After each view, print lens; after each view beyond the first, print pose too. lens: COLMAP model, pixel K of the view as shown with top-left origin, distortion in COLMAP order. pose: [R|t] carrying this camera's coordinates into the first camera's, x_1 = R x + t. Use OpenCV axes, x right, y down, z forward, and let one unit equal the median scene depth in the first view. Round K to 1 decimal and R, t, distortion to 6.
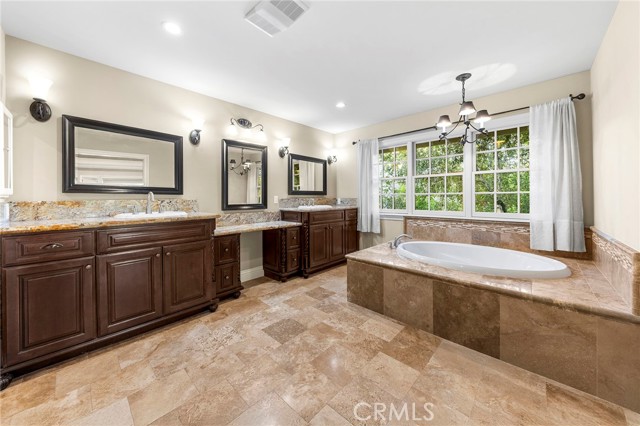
lens RADIAL K [[228.9, 0, 319.7], [0, 228.9, 195.9], [0, 0, 1]] dist [0.000164, 0.000014]
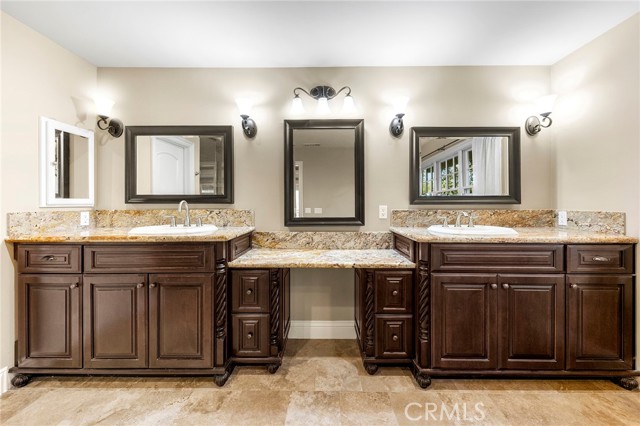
lens RADIAL K [[236.6, 0, 311.9], [0, 236.6, 203.6], [0, 0, 1]] dist [0.000444, -0.000114]
pose [[0.671496, 0.003790, -0.740999, 0.156898], [-0.001564, 0.999992, 0.003697, -0.007912], [0.741007, -0.001324, 0.671496, 0.578038]]
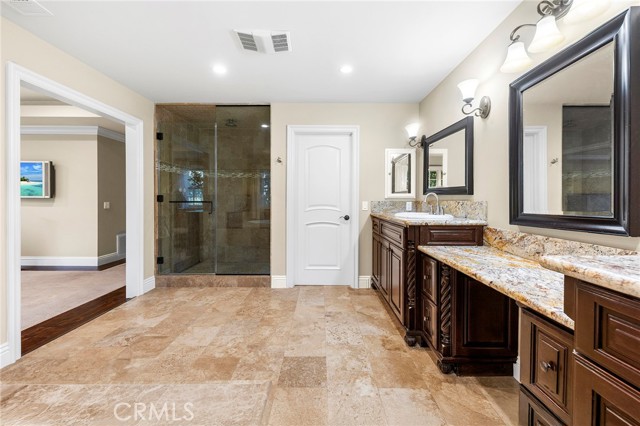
lens RADIAL K [[258.9, 0, 343.2], [0, 258.9, 202.0], [0, 0, 1]] dist [0.001033, 0.000067]
pose [[-0.685584, 0.009212, -0.727935, 0.253526], [0.004570, 0.999955, 0.008349, 0.008303], [0.727979, 0.002397, -0.685595, 1.118805]]
